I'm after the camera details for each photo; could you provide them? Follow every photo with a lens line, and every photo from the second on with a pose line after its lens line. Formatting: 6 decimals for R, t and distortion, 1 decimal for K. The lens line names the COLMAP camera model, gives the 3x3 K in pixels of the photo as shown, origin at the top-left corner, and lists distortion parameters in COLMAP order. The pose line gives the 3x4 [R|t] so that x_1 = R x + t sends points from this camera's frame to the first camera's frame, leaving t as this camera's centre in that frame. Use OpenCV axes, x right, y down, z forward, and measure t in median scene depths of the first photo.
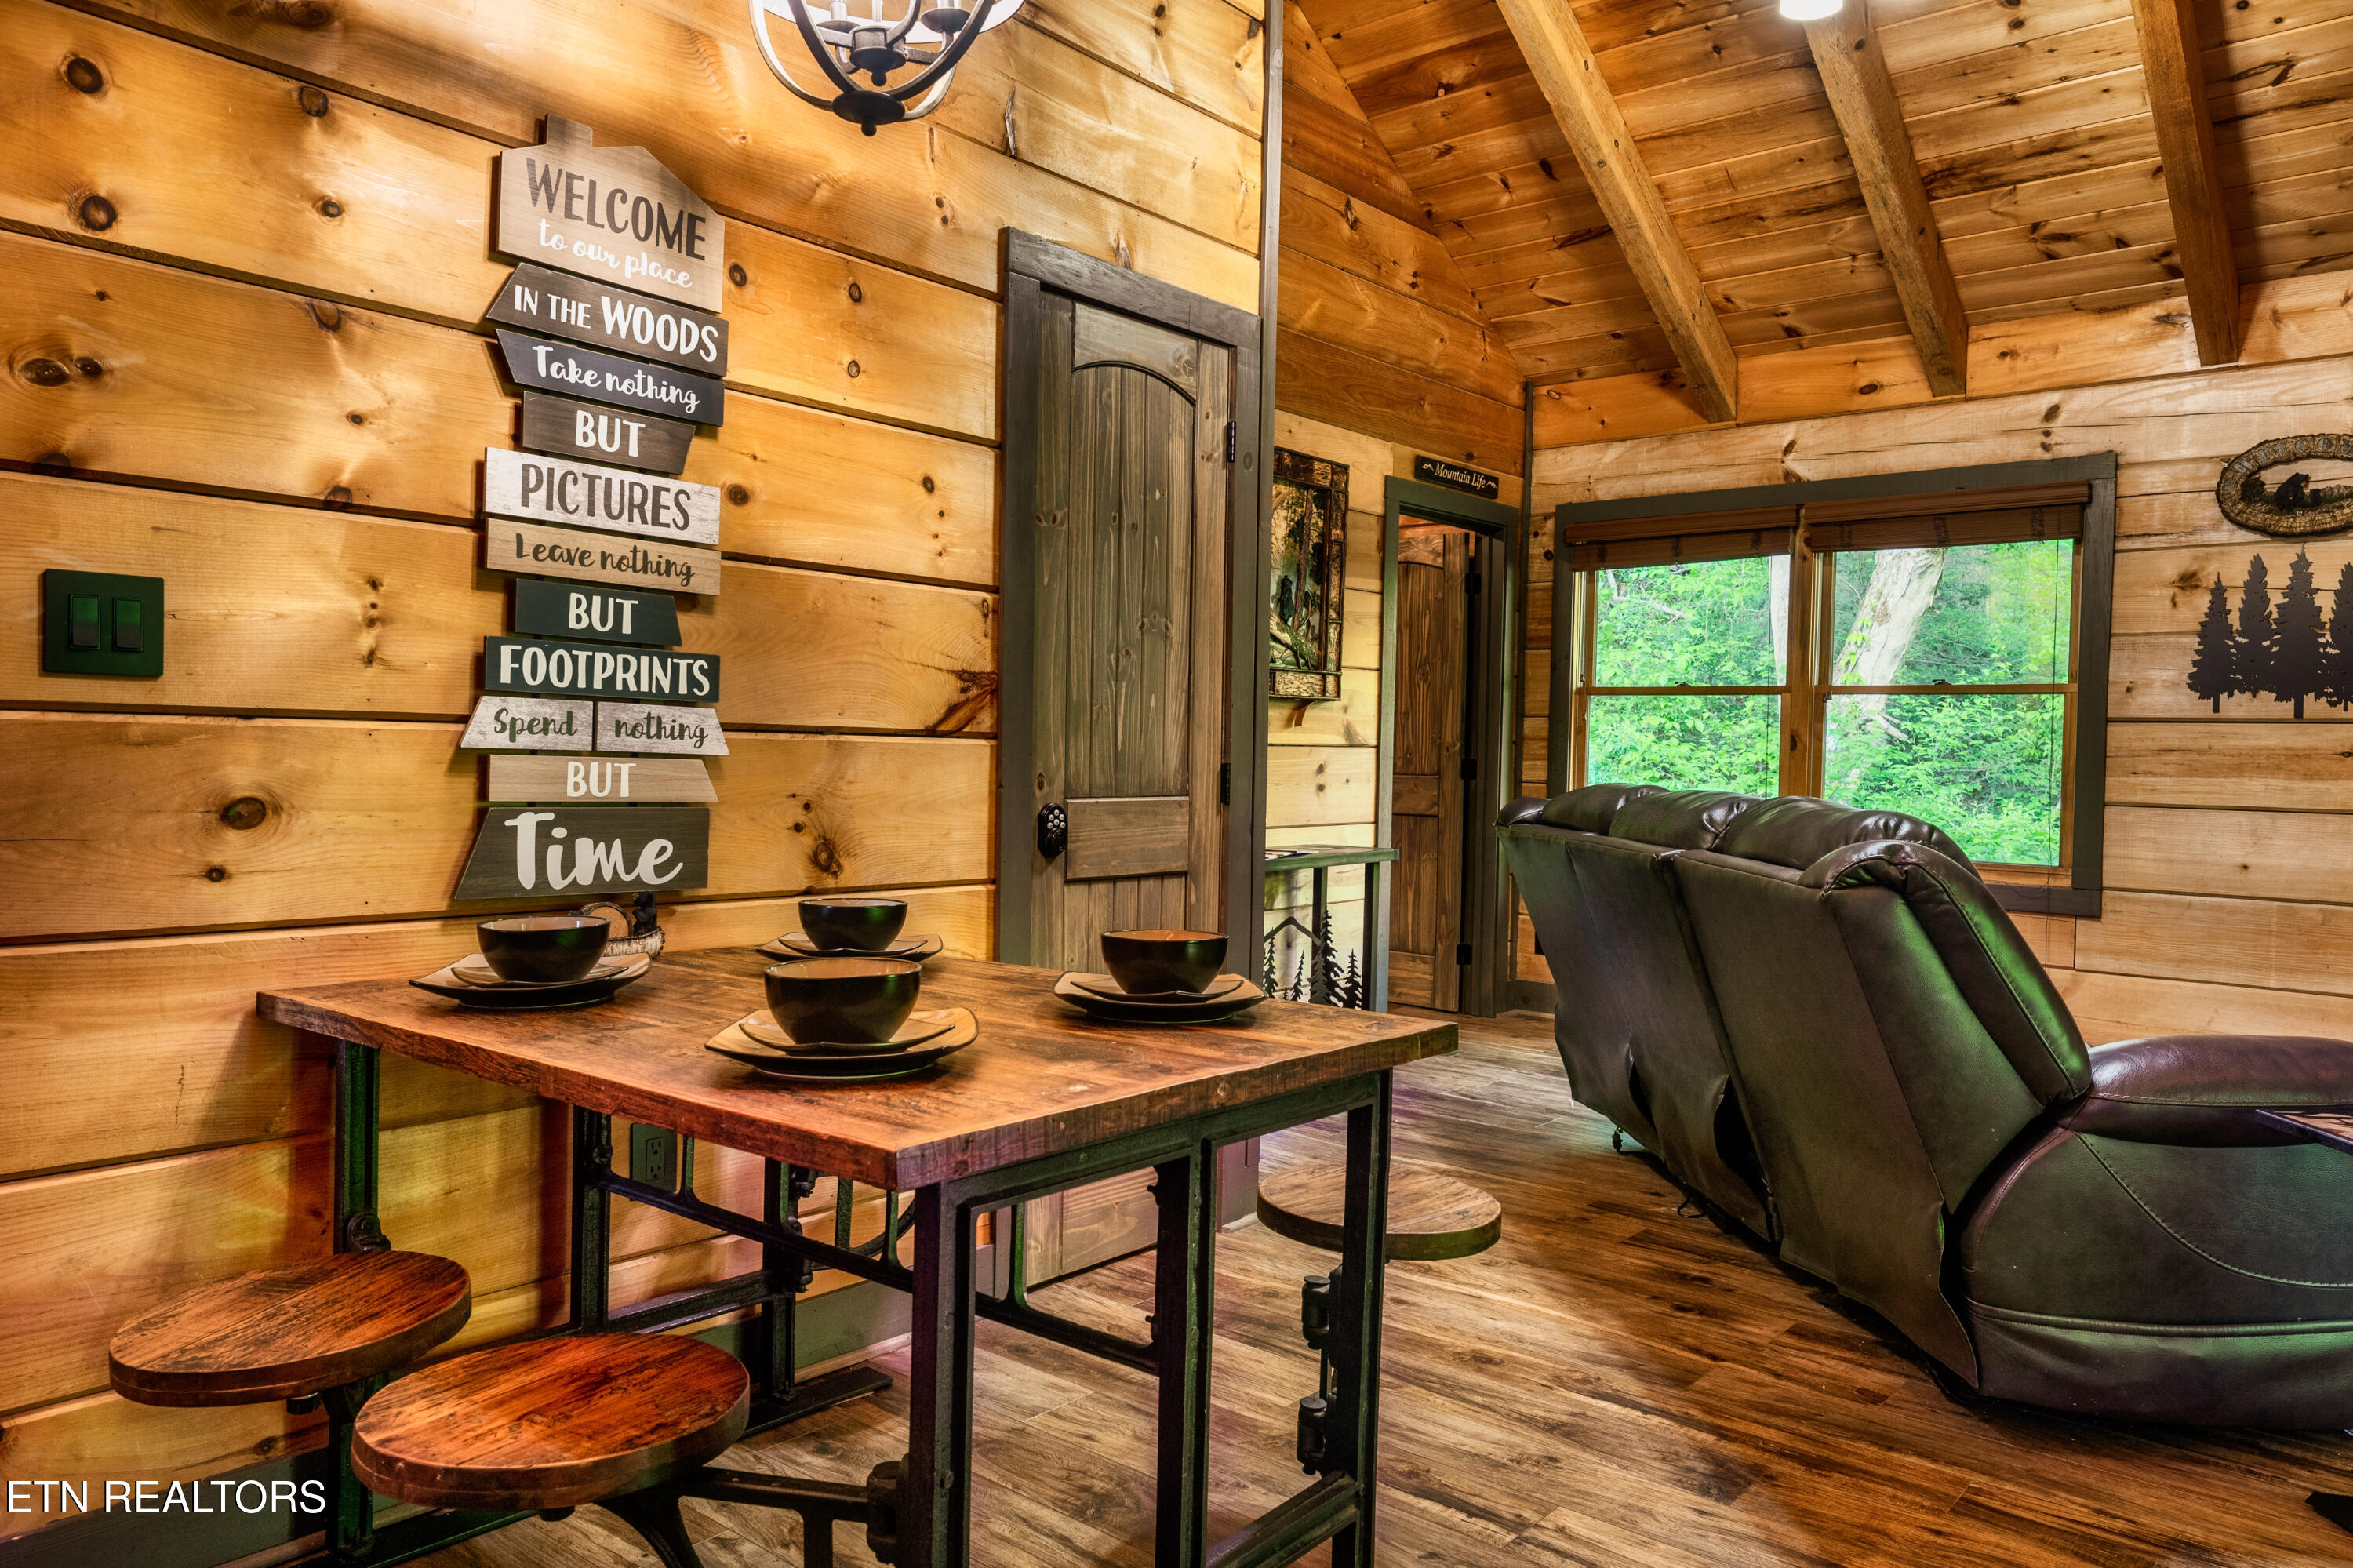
lens RADIAL K [[1594.8, 0, 1185.8], [0, 1594.8, 795.2], [0, 0, 1]] dist [-0.006999, 0.004536]
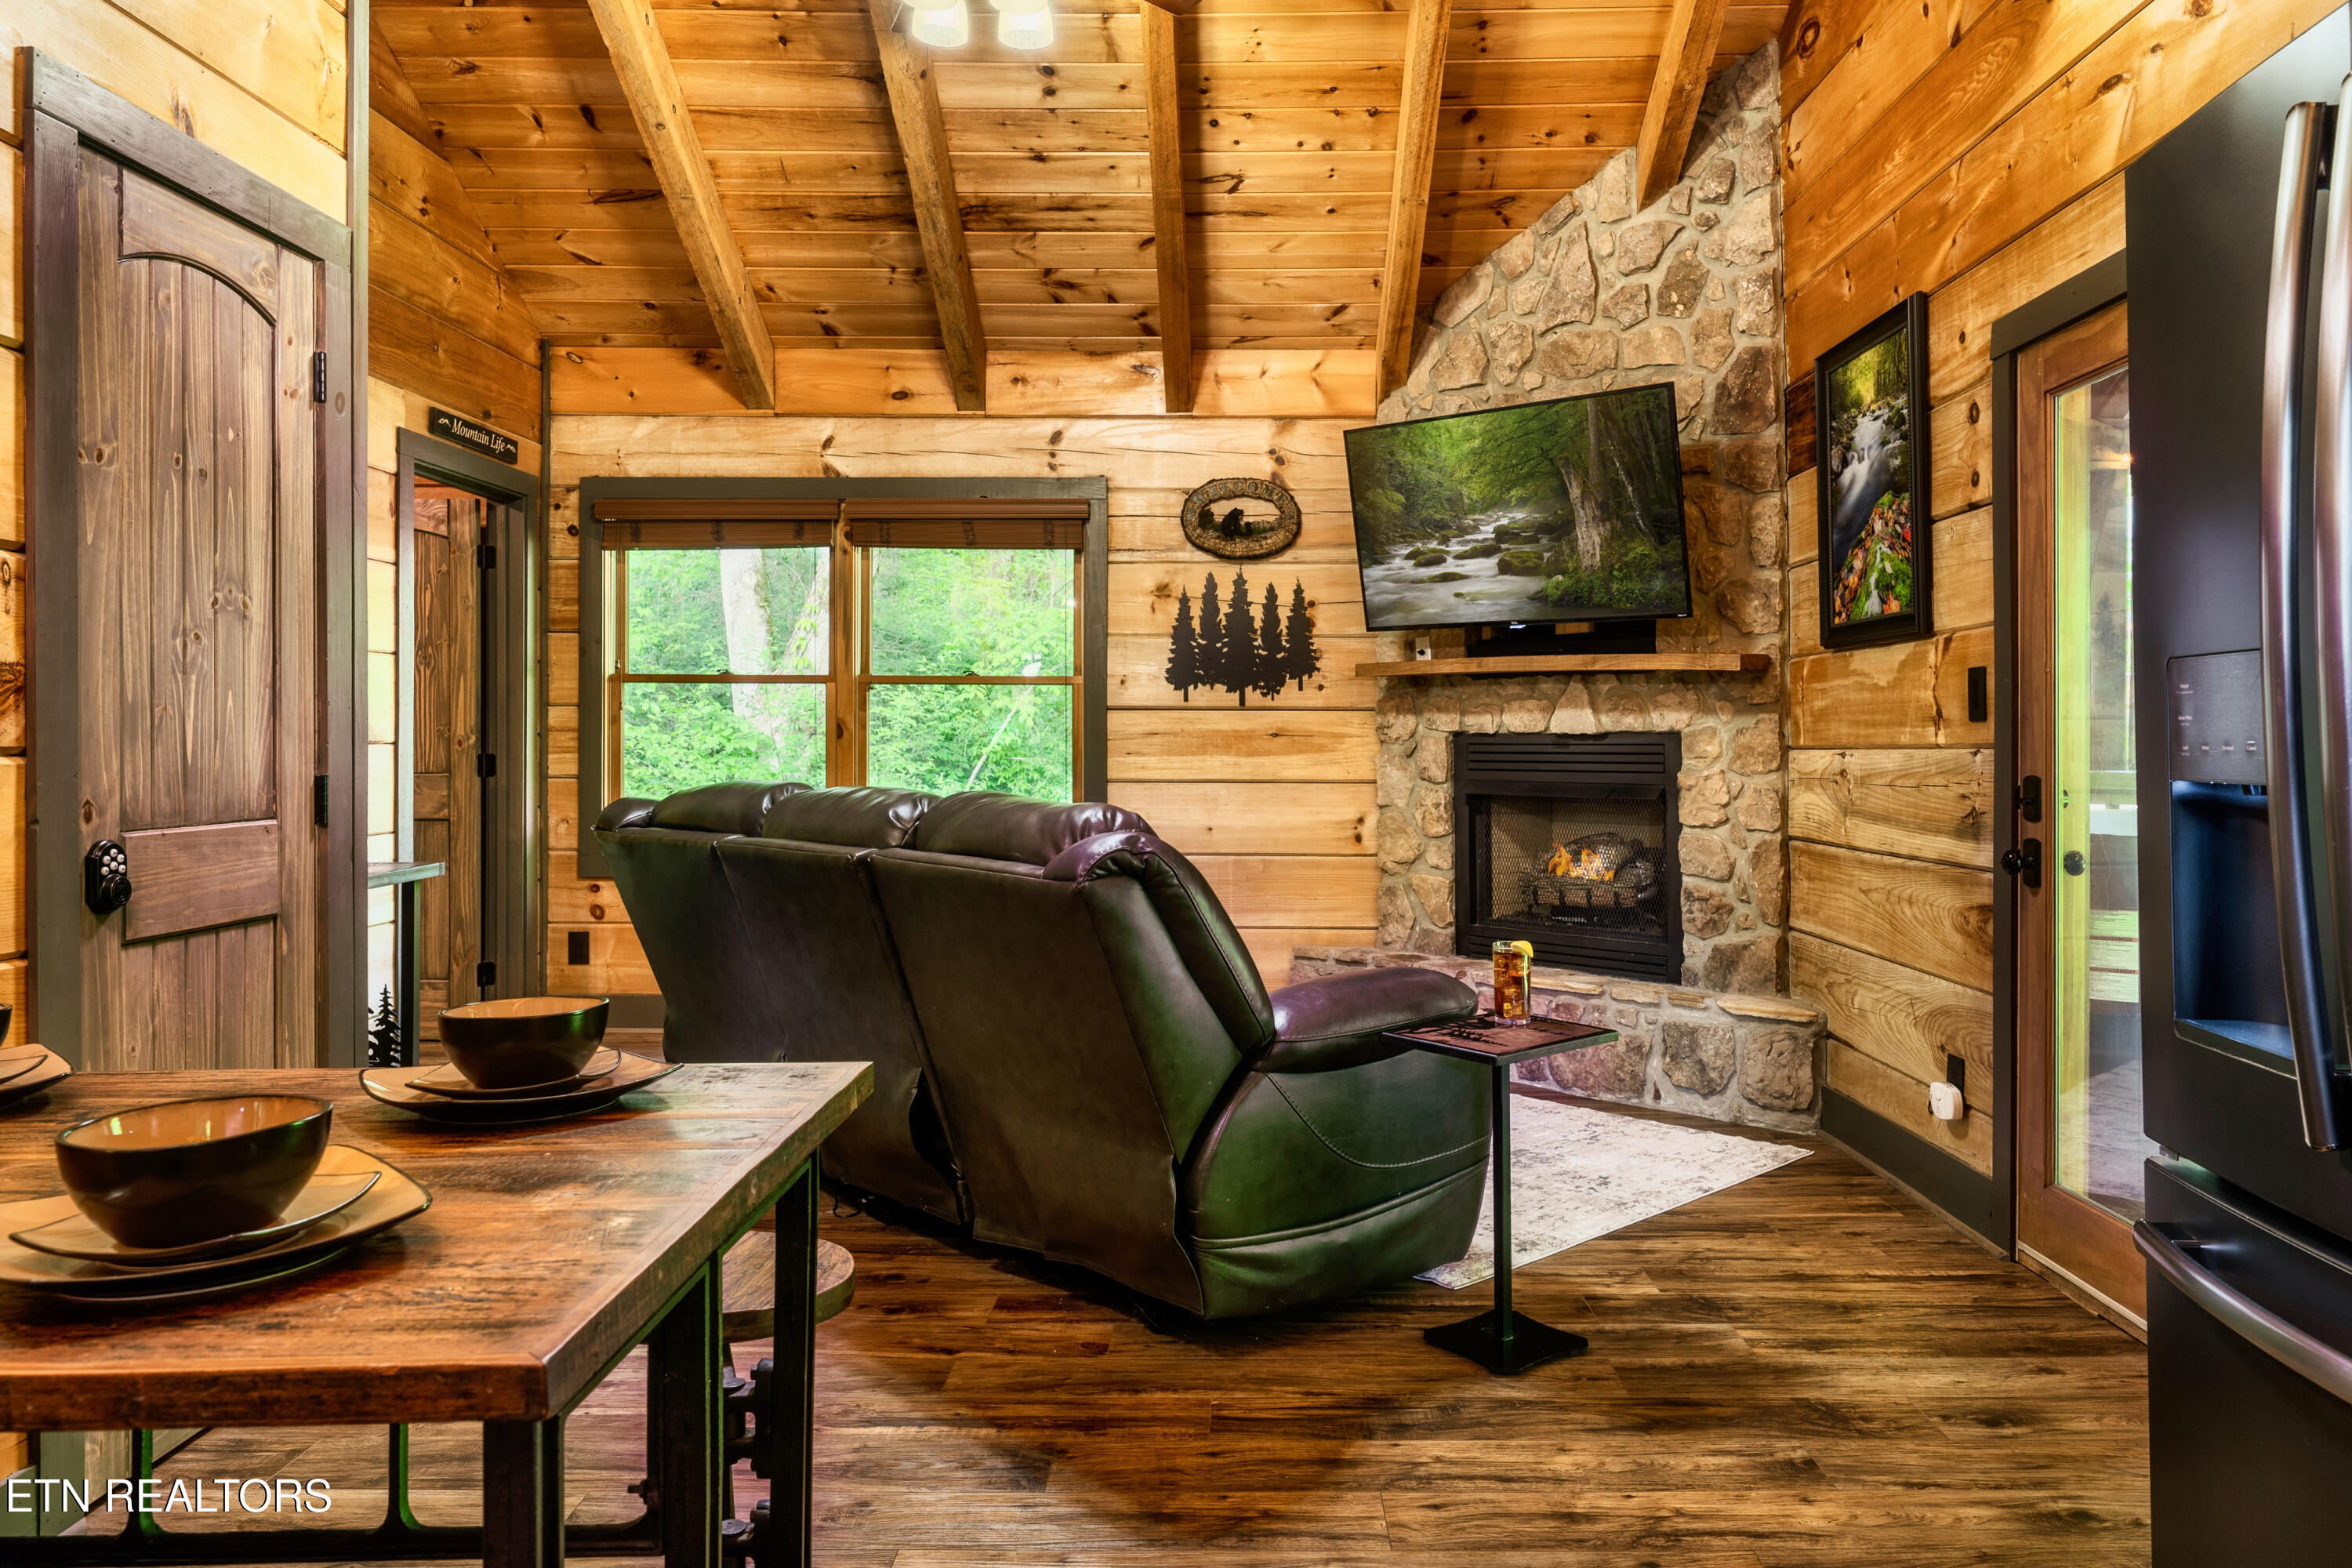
lens RADIAL K [[1594.1, 0, 1275.1], [0, 1594.1, 743.7], [0, 0, 1]] dist [-0.006999, 0.004536]
pose [[0.751456, -0.019683, 0.659489, -0.109418], [0.031943, 0.999468, -0.006567, -0.011841], [-0.659009, 0.026001, 0.751685, 0.061598]]
